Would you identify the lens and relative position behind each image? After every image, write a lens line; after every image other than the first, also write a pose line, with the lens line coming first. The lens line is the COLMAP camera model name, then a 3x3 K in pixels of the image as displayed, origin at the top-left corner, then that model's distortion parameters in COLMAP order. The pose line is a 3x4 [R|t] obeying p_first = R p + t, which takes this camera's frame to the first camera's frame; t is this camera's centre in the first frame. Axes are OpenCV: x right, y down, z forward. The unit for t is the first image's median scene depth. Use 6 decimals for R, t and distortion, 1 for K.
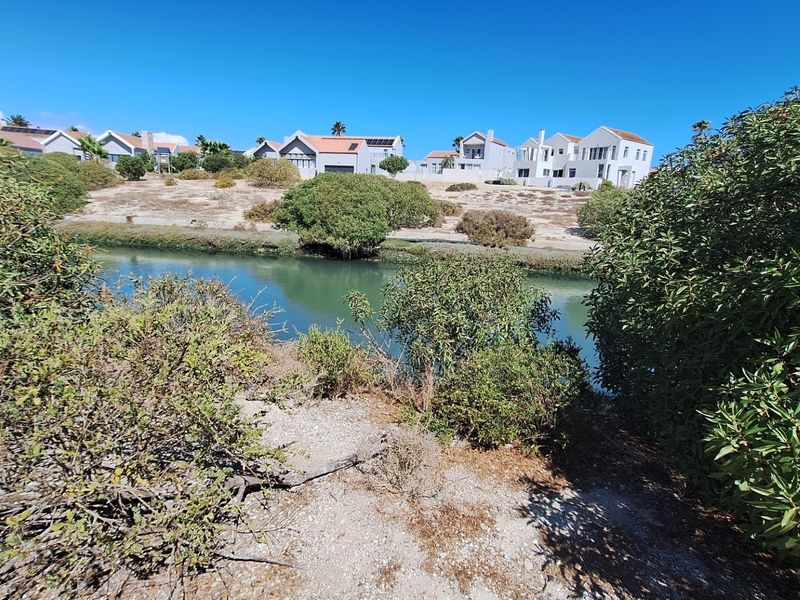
lens RADIAL K [[427.8, 0, 392.2], [0, 427.8, 299.9], [0, 0, 1]] dist [0.001476, 0.001583]
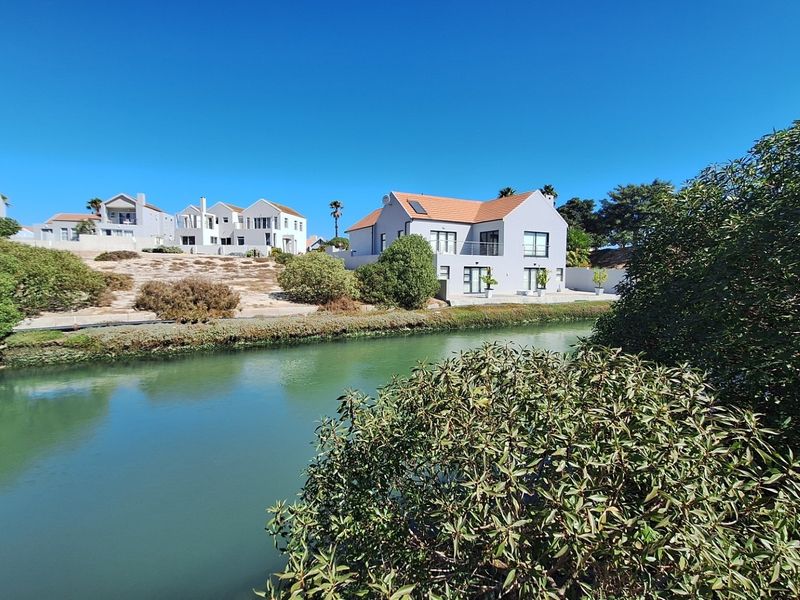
lens RADIAL K [[427.8, 0, 403.9], [0, 427.8, 299.3], [0, 0, 1]] dist [0.001476, 0.001583]
pose [[0.716583, -0.087210, 0.692028, -0.015111], [0.194366, 0.977820, -0.078037, -0.010425], [-0.669873, 0.190427, 0.717640, 0.054380]]
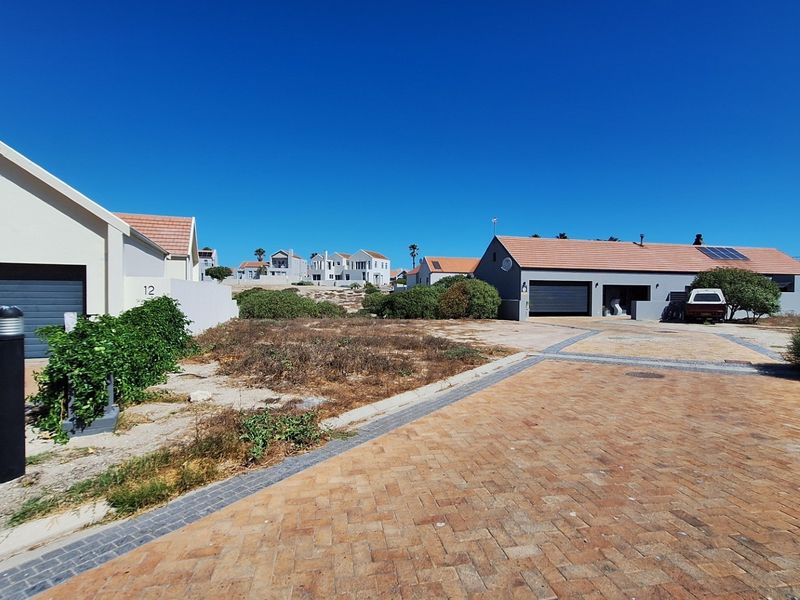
lens RADIAL K [[427.8, 0, 397.7], [0, 427.8, 299.8], [0, 0, 1]] dist [0.001476, 0.001583]
pose [[0.863631, -0.049230, 0.501715, -0.246311], [0.152567, 0.974074, -0.167043, 0.087483], [-0.480484, 0.220809, 0.848751, -0.467869]]
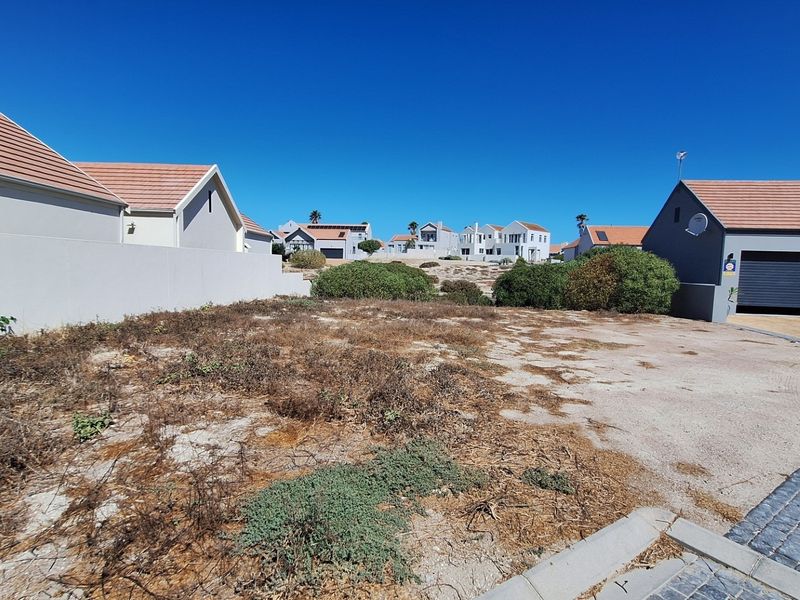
lens RADIAL K [[427.8, 0, 400.8], [0, 427.8, 298.6], [0, 0, 1]] dist [0.001476, 0.001583]
pose [[0.988495, -0.031426, 0.147955, -0.136198], [0.054445, 0.986538, -0.154200, 0.069814], [-0.141118, 0.160481, 0.976899, -0.371048]]
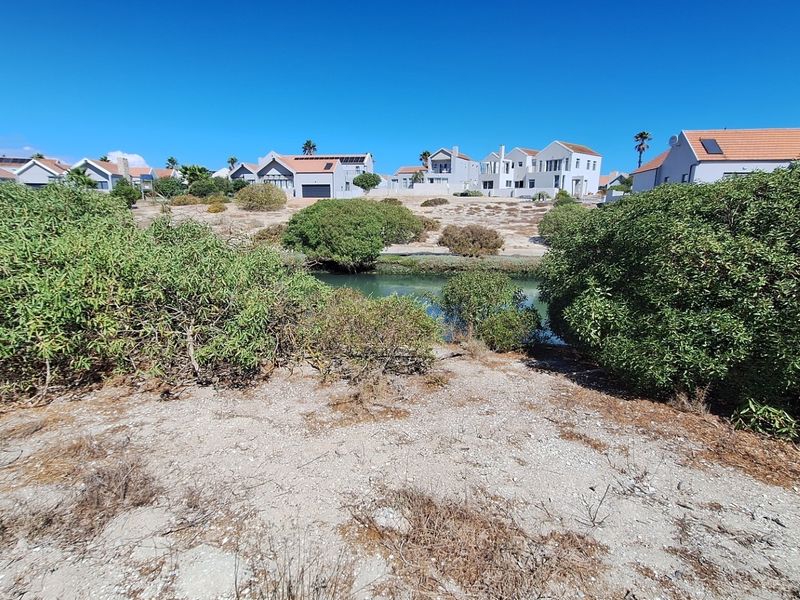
lens RADIAL K [[427.8, 0, 394.5], [0, 427.8, 301.4], [0, 0, 1]] dist [0.001476, 0.001583]
pose [[0.995901, -0.055935, 0.071077, -0.027276], [0.057327, 0.998199, -0.017701, 0.003993], [-0.069959, 0.021703, 0.997314, -0.069556]]
